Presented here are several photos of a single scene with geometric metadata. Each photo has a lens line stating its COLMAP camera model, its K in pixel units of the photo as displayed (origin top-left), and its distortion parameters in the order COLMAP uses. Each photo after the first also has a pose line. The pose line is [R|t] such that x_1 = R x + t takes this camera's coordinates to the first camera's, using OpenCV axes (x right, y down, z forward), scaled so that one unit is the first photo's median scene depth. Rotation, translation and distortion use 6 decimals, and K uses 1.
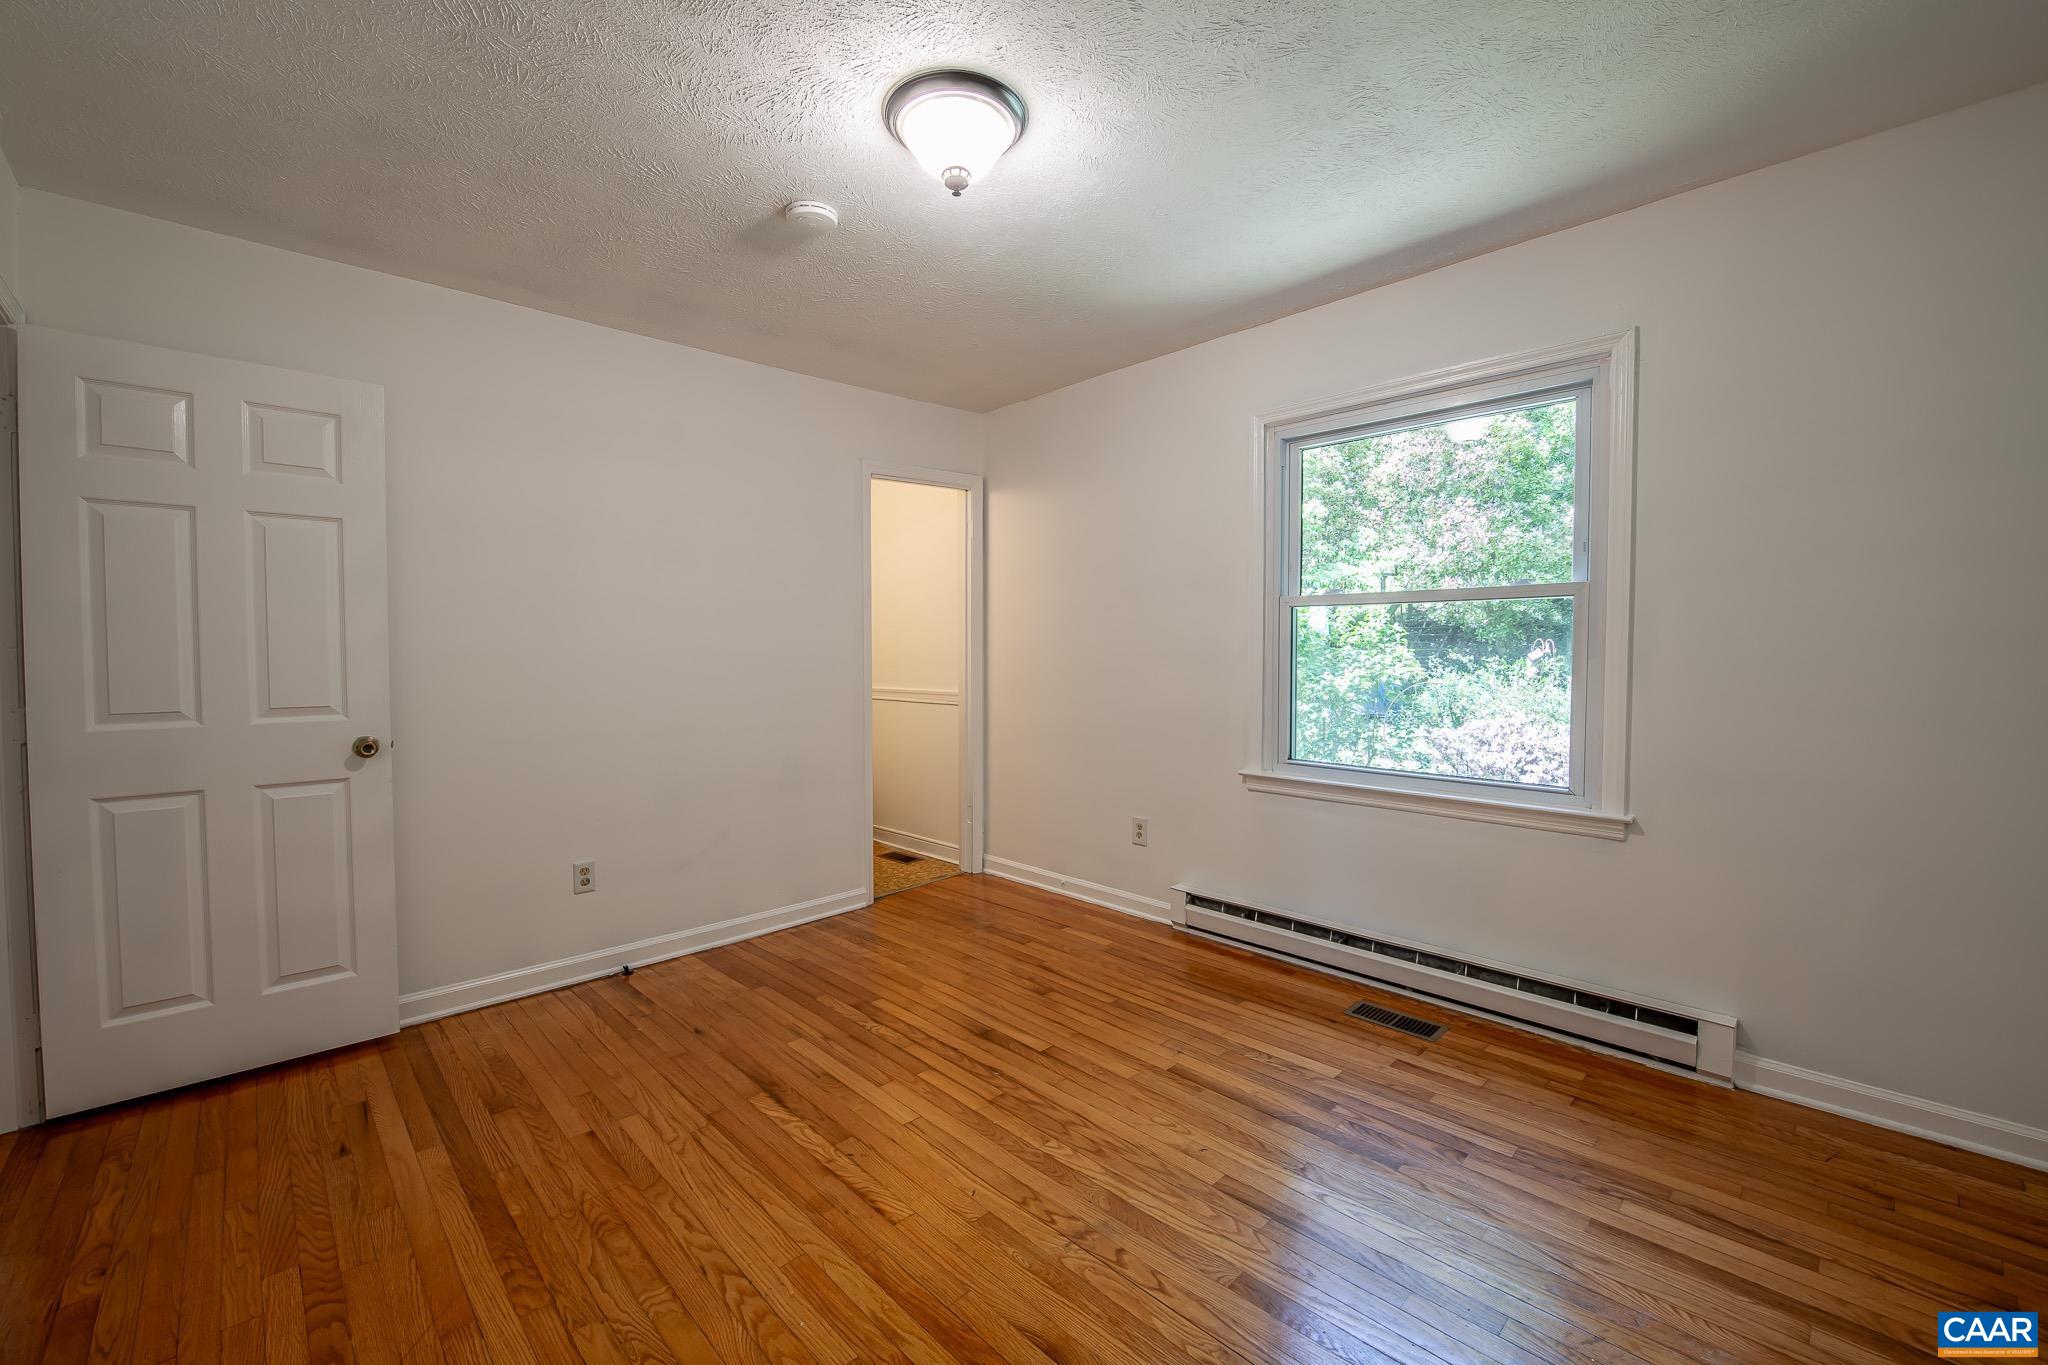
lens RADIAL K [[817.7, 0, 1019.3], [0, 817.7, 678.8], [0, 0, 1]] dist [-0.005322, -0.006393]
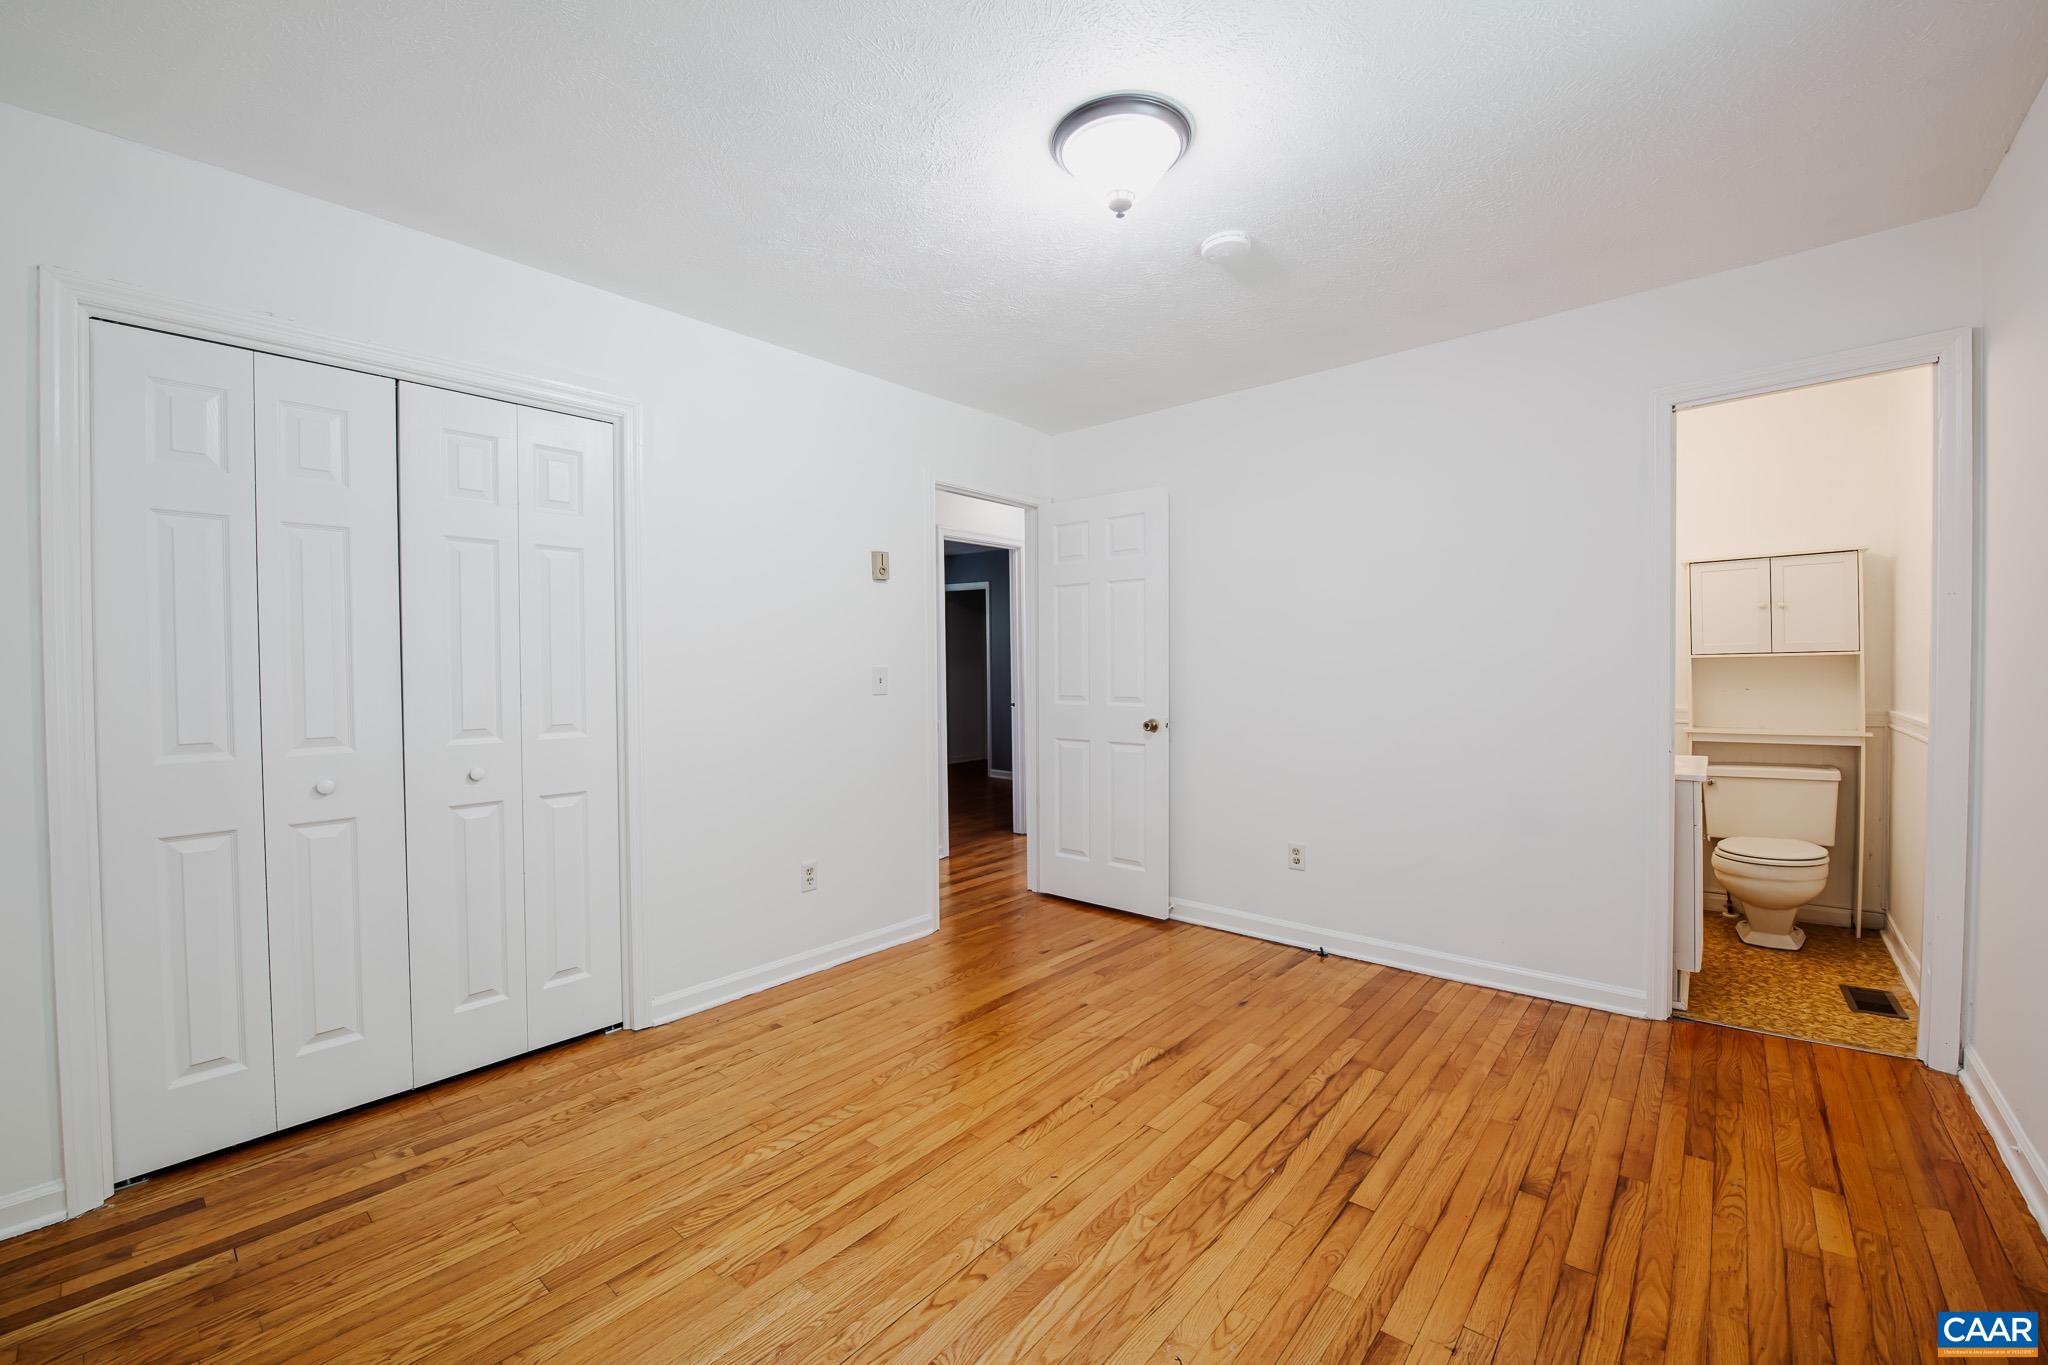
lens RADIAL K [[817.7, 0, 1019.3], [0, 817.7, 678.8], [0, 0, 1]] dist [-0.005322, -0.006393]
pose [[0.099767, 0.021217, -0.994785, 0.675222], [-0.021948, 0.999576, 0.019118, -0.025878], [0.994769, 0.019926, 0.100190, 0.573940]]
